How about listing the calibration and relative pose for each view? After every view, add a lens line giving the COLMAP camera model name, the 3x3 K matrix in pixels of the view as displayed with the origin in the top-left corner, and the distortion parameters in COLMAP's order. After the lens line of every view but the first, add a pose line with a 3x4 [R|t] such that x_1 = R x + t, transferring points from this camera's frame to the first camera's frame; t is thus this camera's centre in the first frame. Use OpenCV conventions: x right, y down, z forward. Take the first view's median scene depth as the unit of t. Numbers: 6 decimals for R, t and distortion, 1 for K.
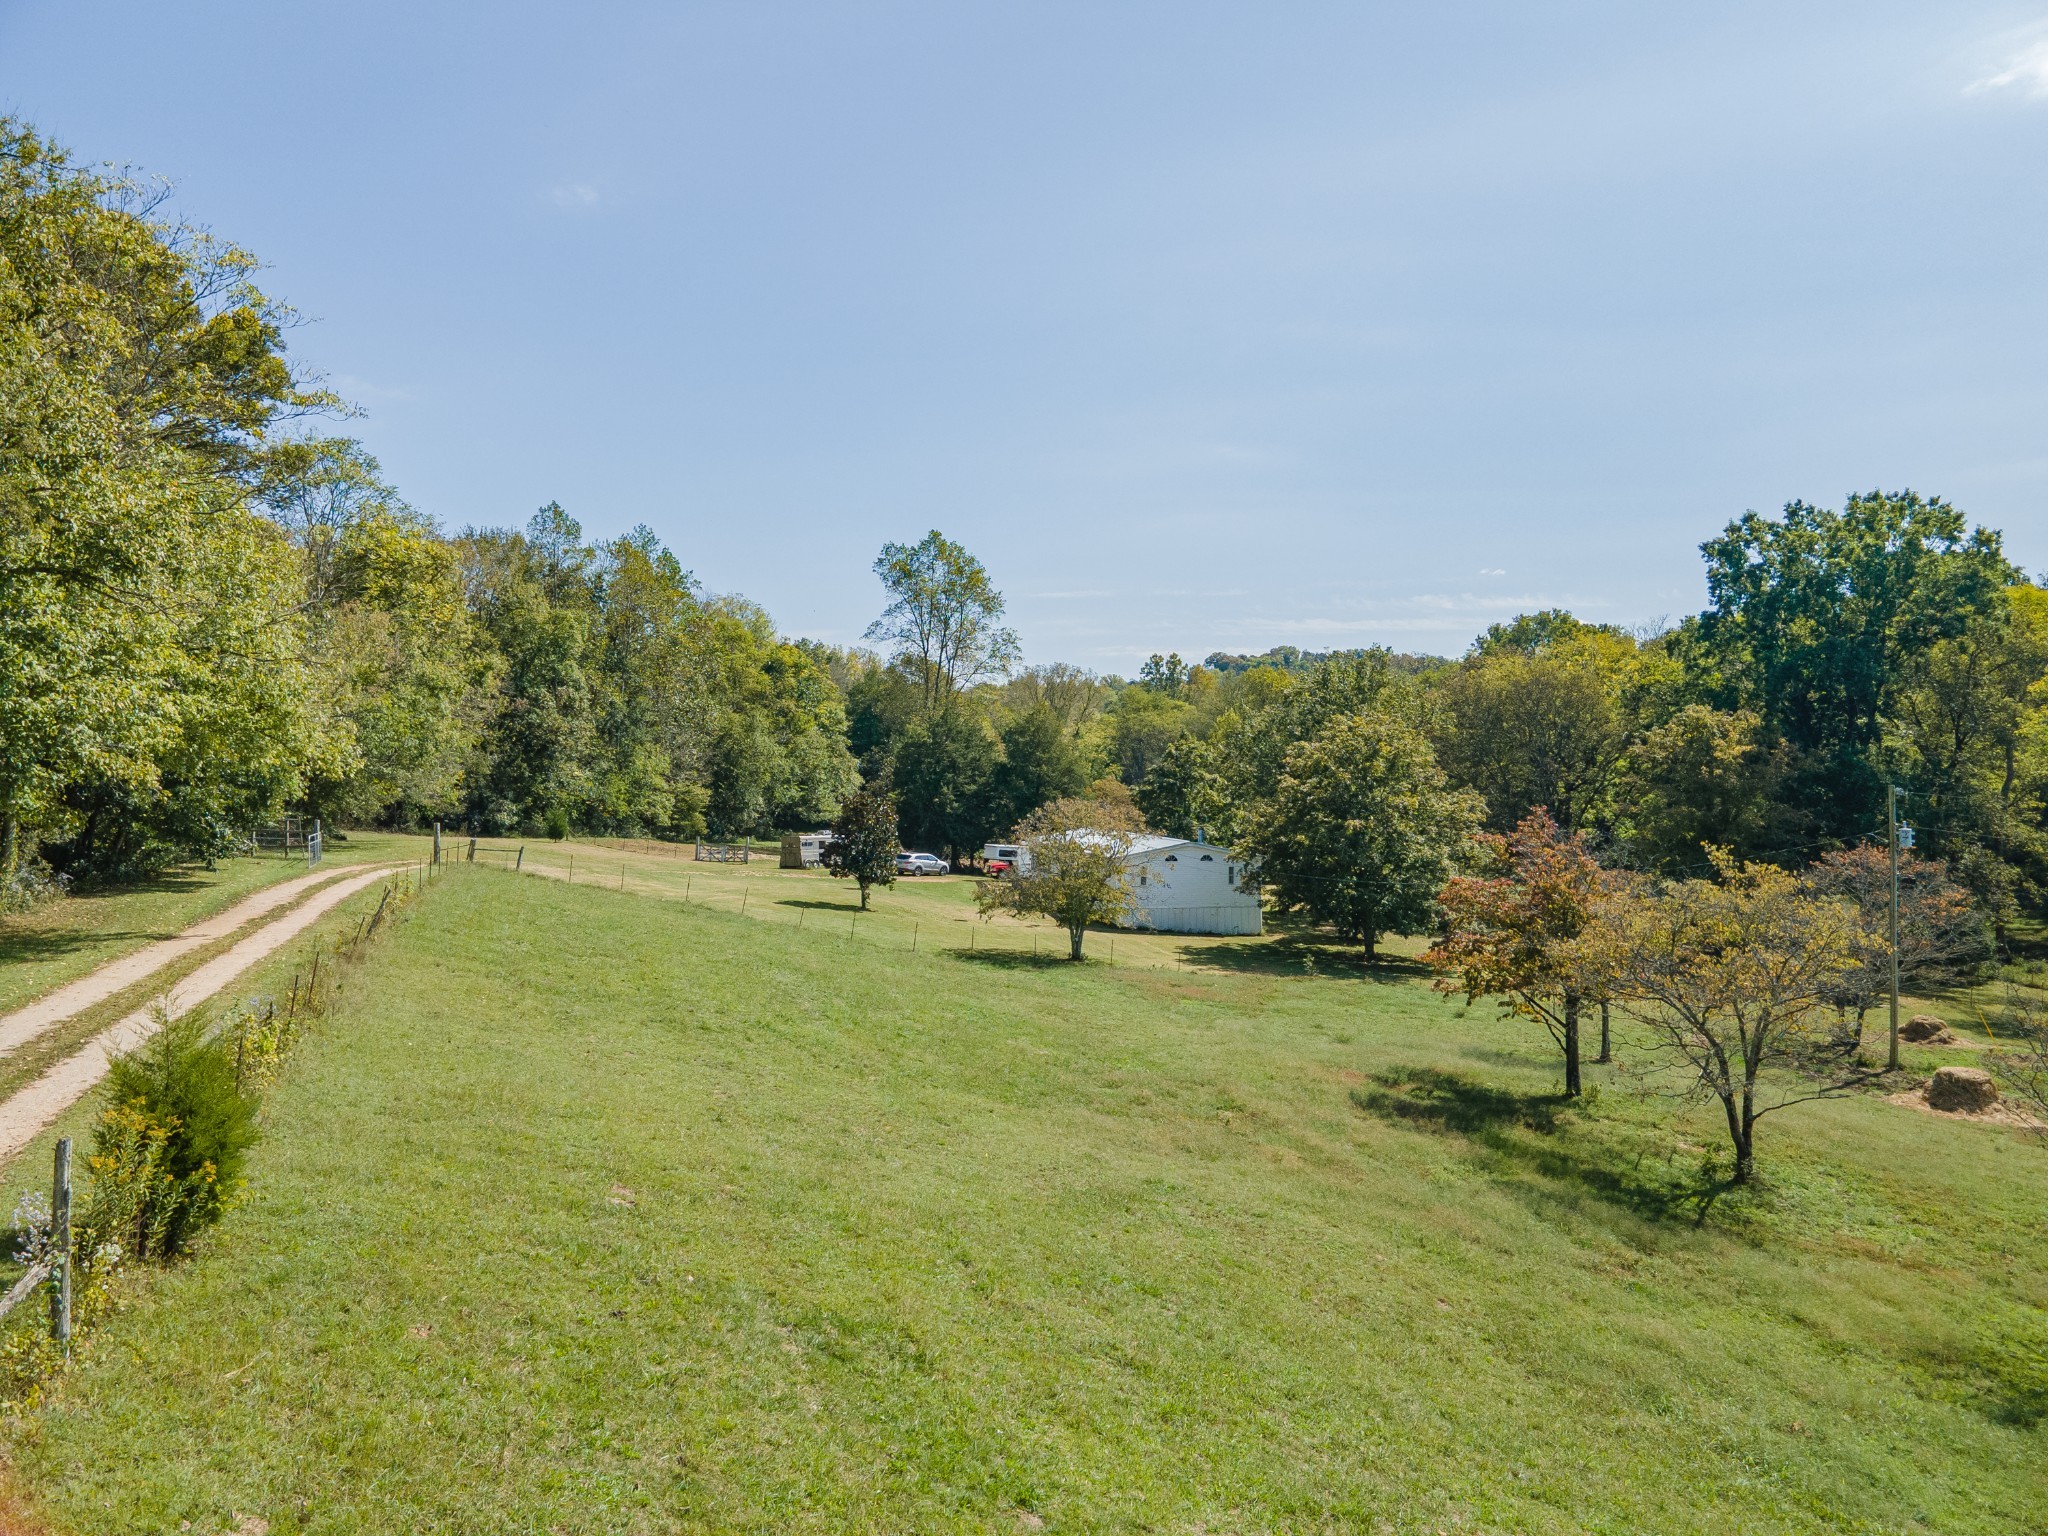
lens RADIAL K [[1477.7, 0, 1024.0], [0, 1477.7, 768.0], [0, 0, 1]] dist [0.035629, 0.023653]
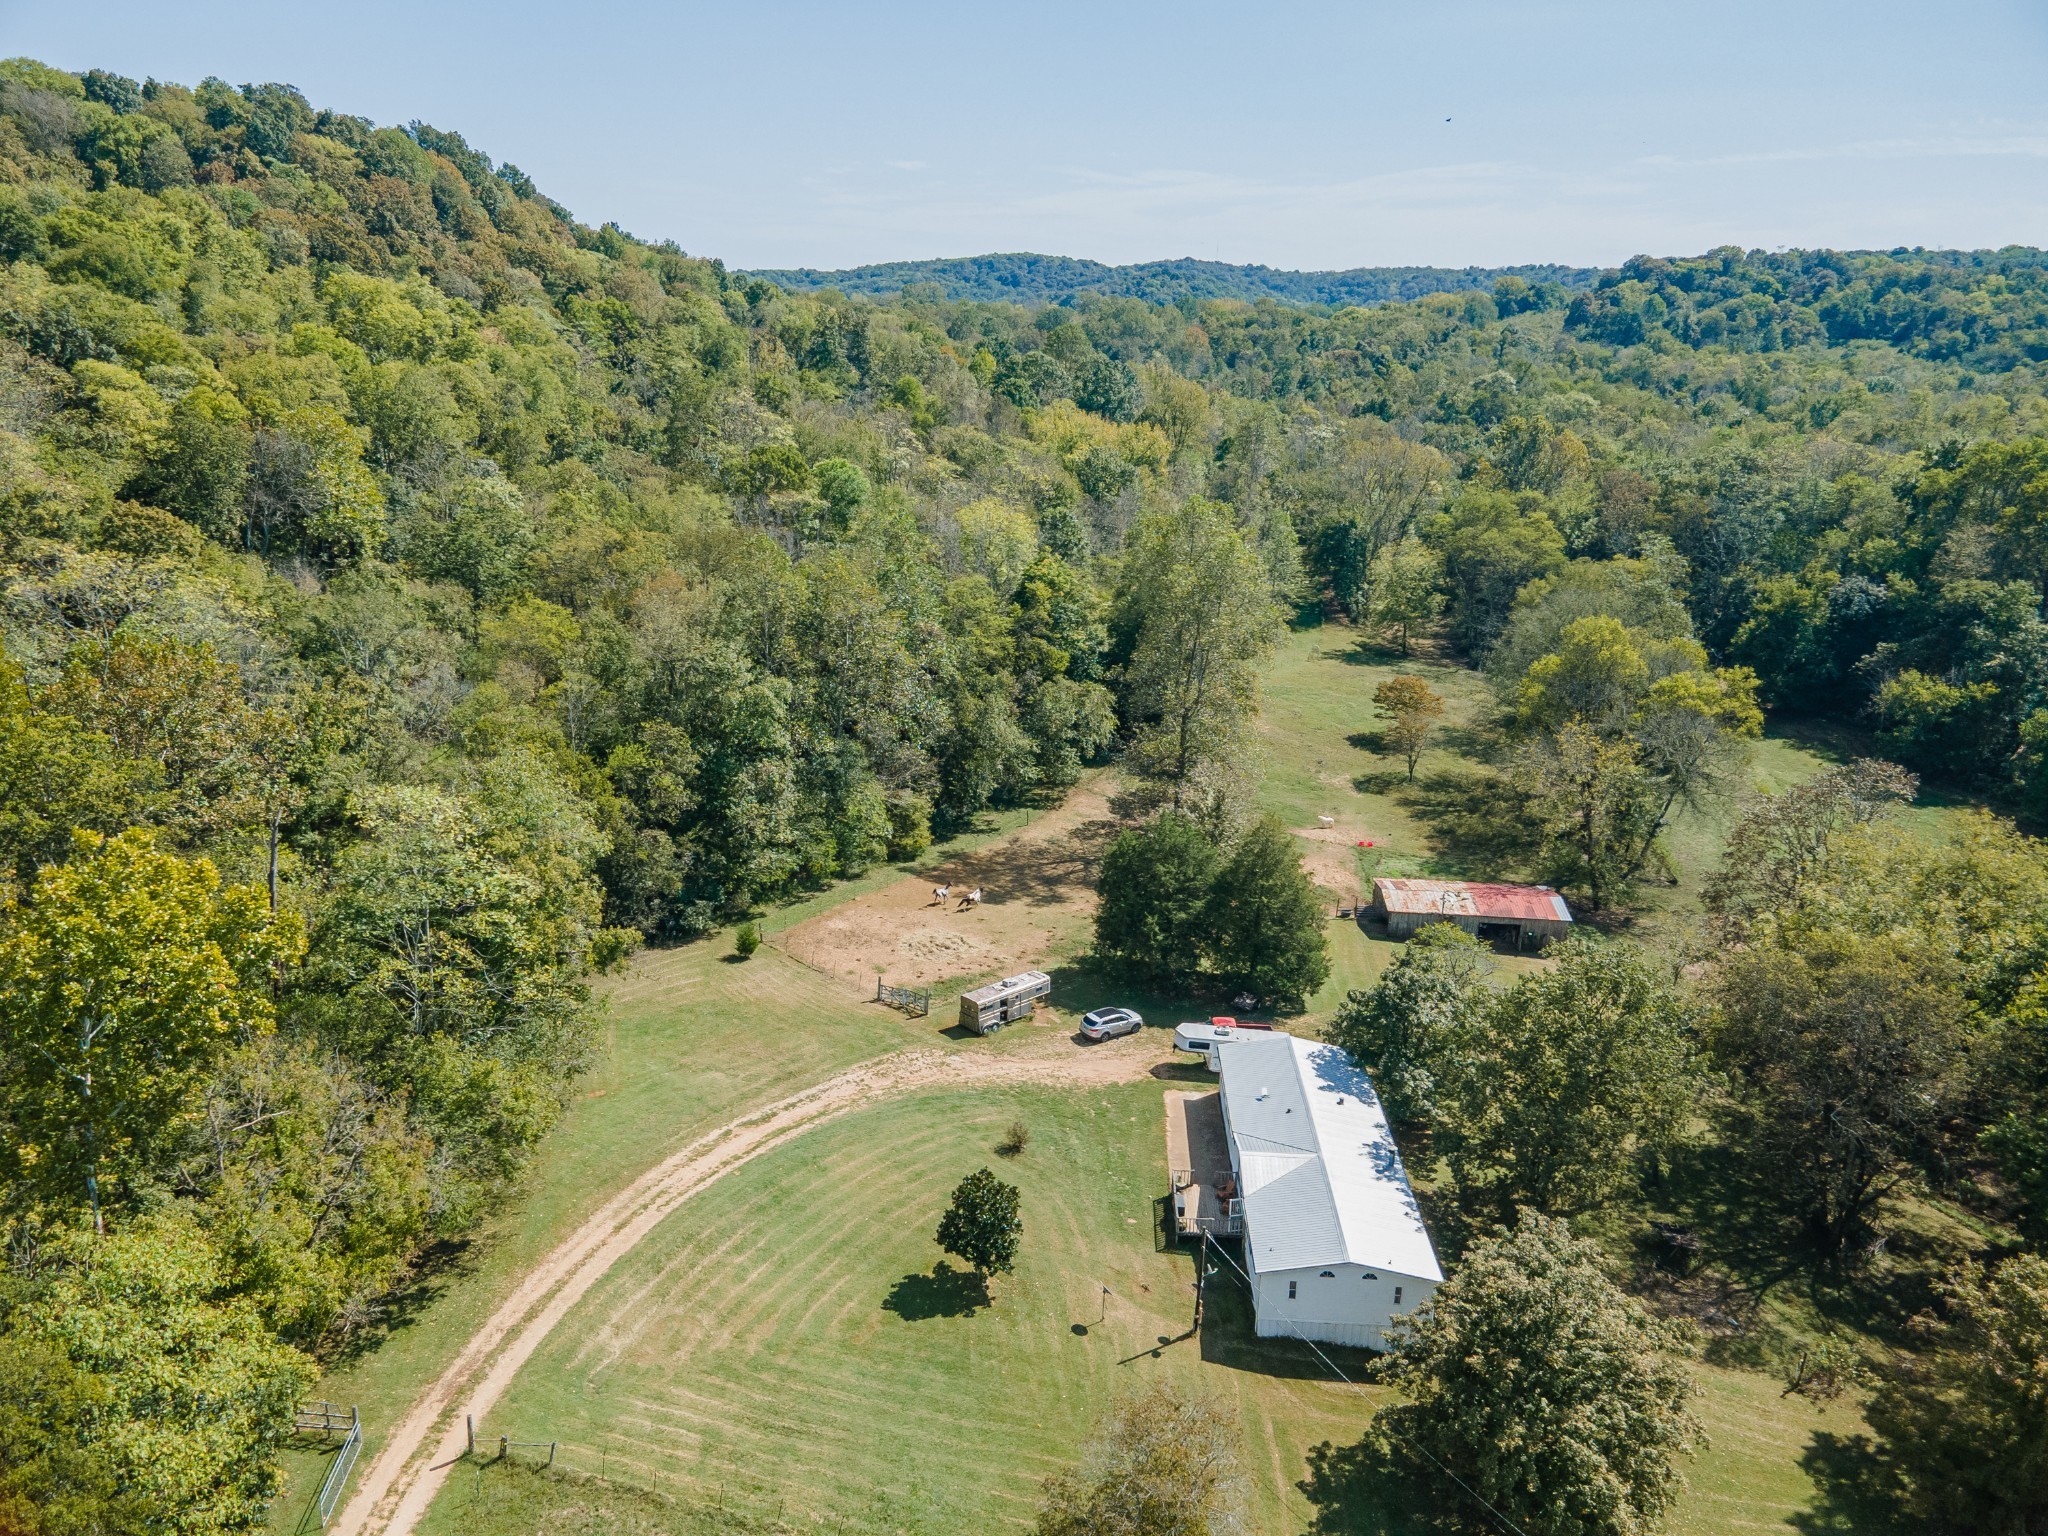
lens RADIAL K [[1477.7, 0, 1024.0], [0, 1477.7, 768.0], [0, 0, 1]] dist [0.035629, 0.023653]
pose [[0.969486, 0.089389, -0.228270, 0.081702], [-0.018884, 0.955615, 0.294013, -0.393221], [0.244420, -0.280730, 0.928143, 0.184187]]
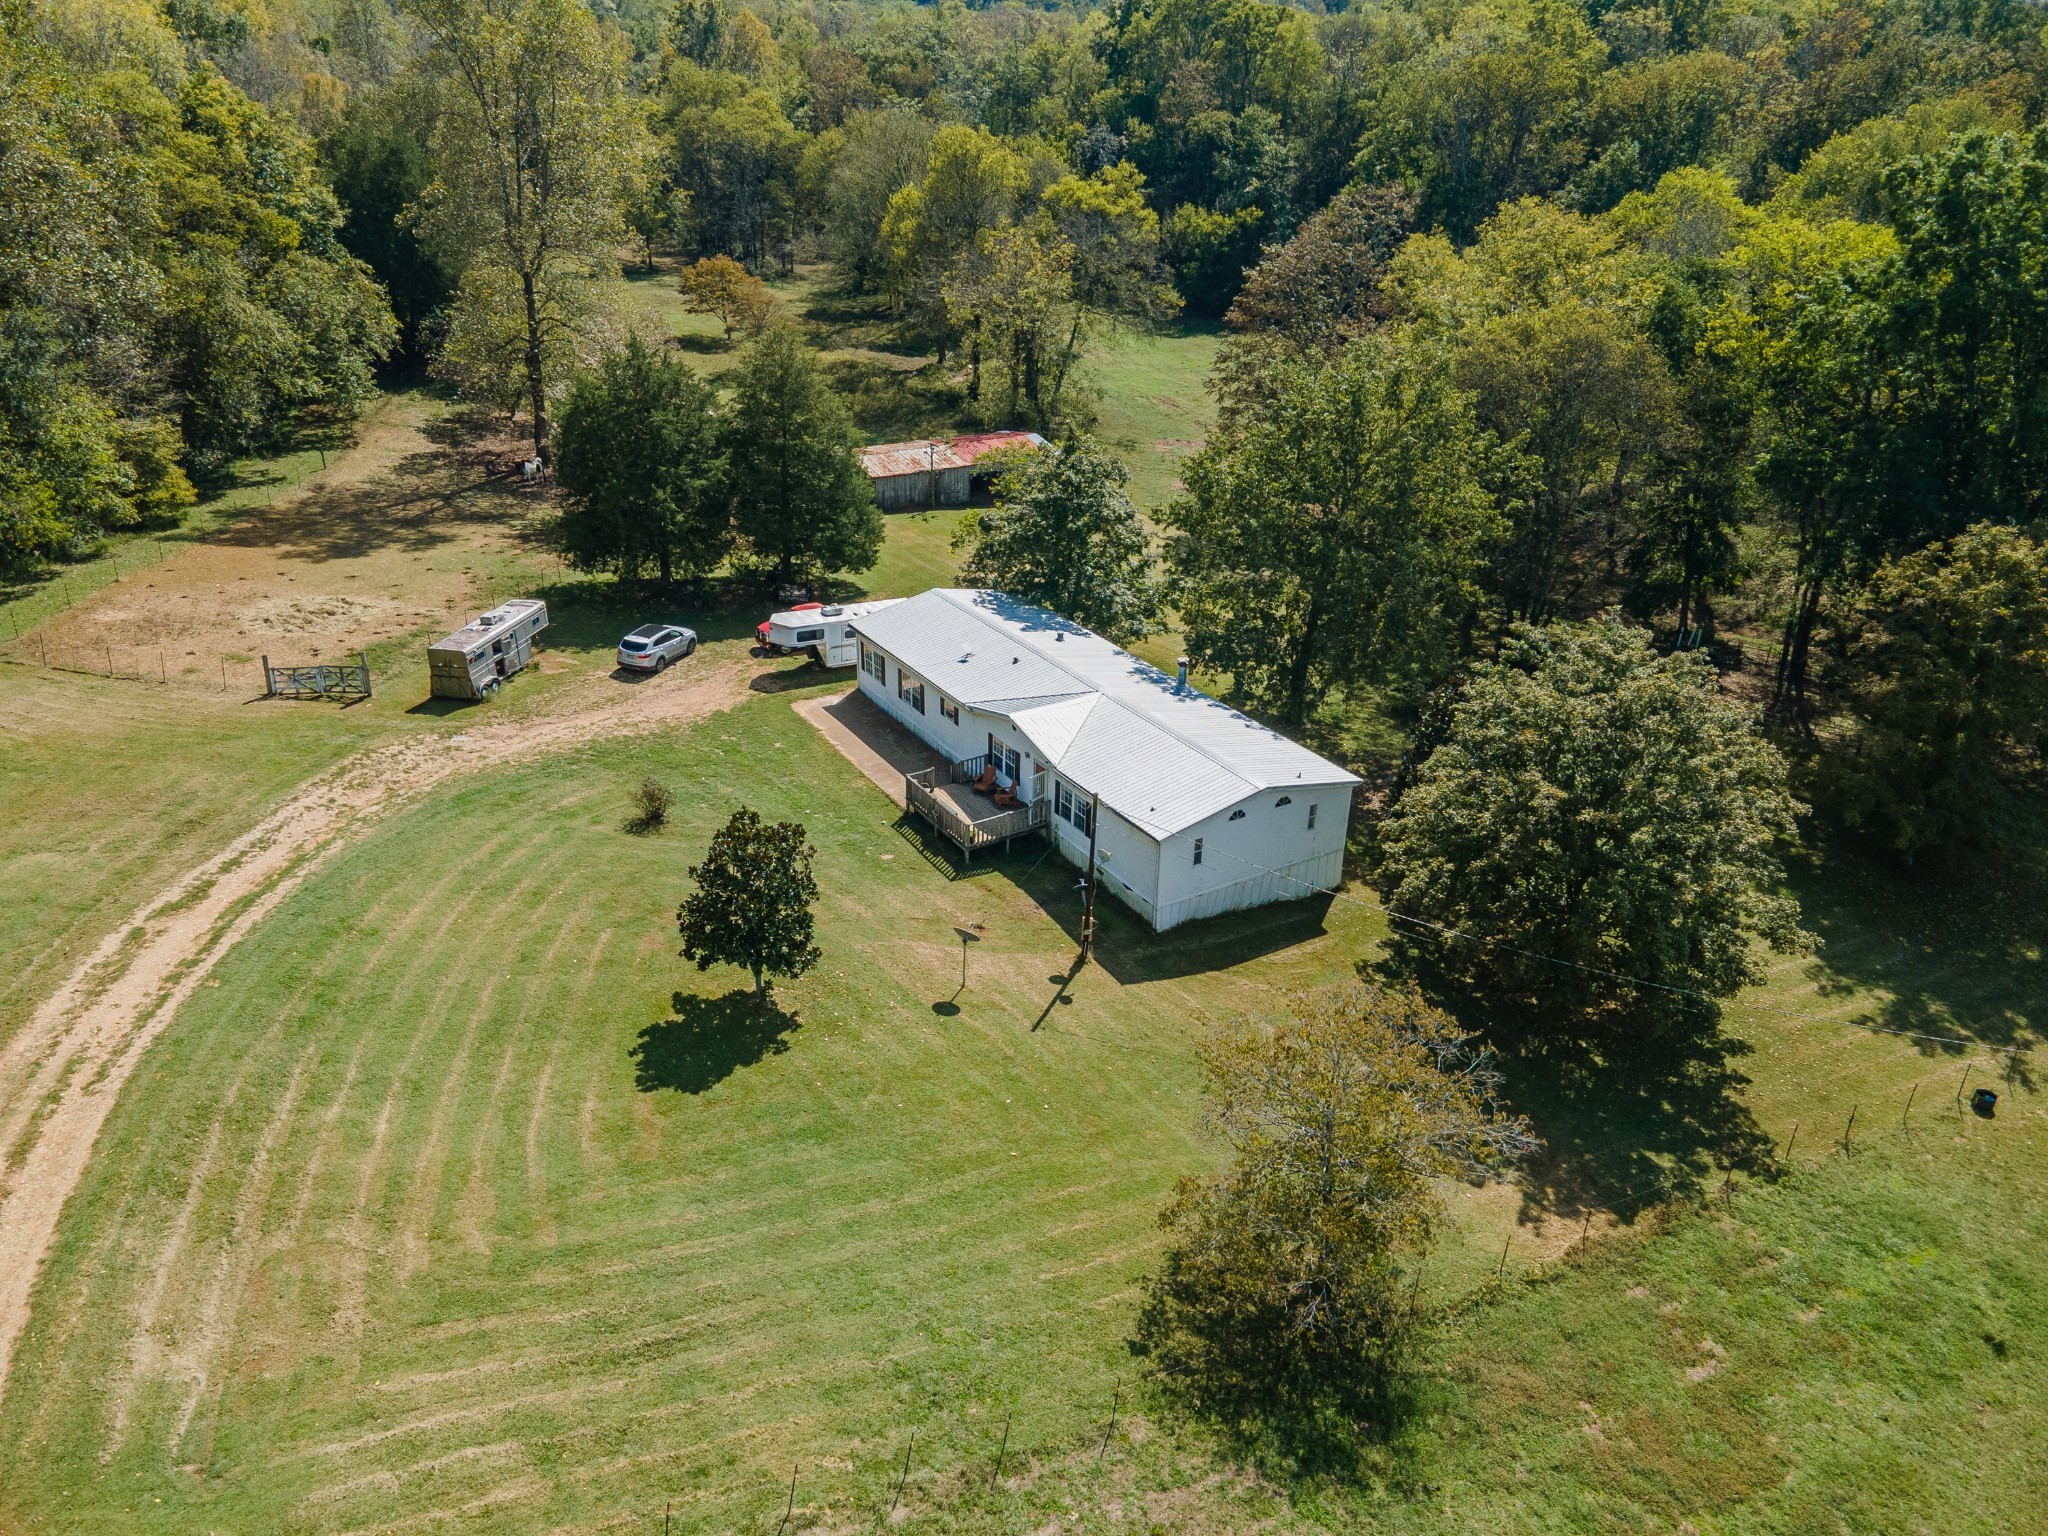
lens RADIAL K [[1470.8, 0, 1012.3], [0, 1470.8, 775.7], [0, 0, 1]] dist [0.035389, 0.010378]
pose [[0.938960, -0.141562, 0.313552, -0.145479], [-0.014652, 0.894134, 0.447559, -0.185005], [-0.343715, -0.424834, 0.837482, 0.431931]]
